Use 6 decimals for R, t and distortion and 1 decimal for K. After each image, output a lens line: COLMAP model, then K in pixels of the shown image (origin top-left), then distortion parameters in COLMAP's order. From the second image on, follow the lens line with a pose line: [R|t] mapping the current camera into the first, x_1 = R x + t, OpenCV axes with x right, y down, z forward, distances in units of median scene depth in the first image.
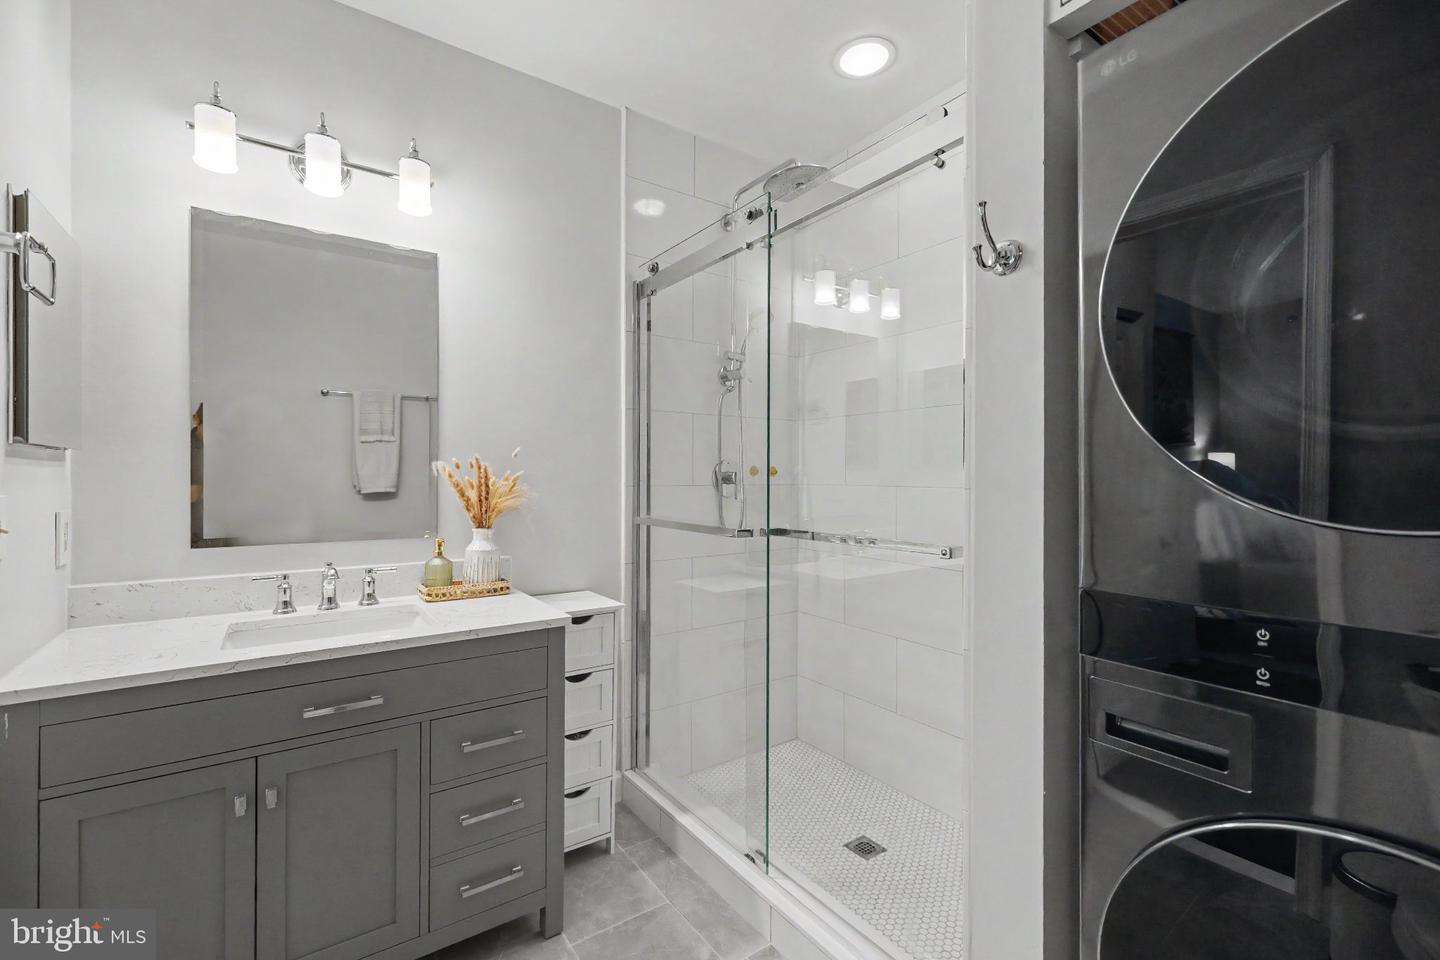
lens RADIAL K [[630.1, 0, 720.0], [0, 630.1, 480.0], [0, 0, 1]] dist [0.000257, 0.000427]
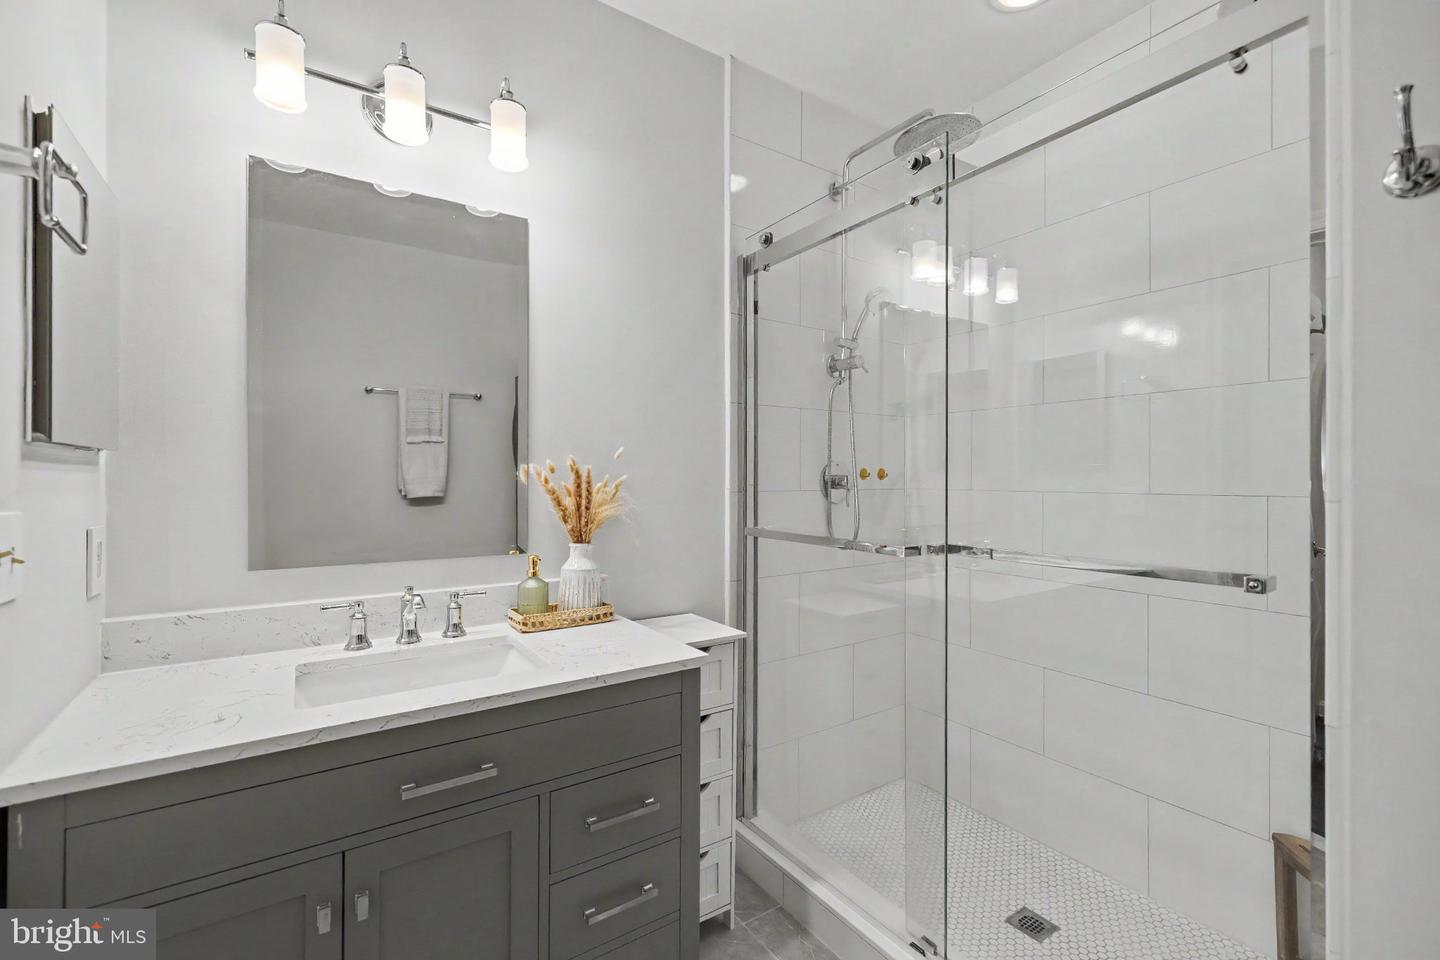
lens RADIAL K [[627.0, 0, 720.2], [0, 627.0, 478.8], [0, 0, 1]] dist [0.000418, 0.000359]
pose [[0.999782, -0.001460, -0.020837, -0.175650], [0.001381, 0.999992, -0.003796, -0.006134], [0.020843, 0.003766, 0.999776, 0.165836]]
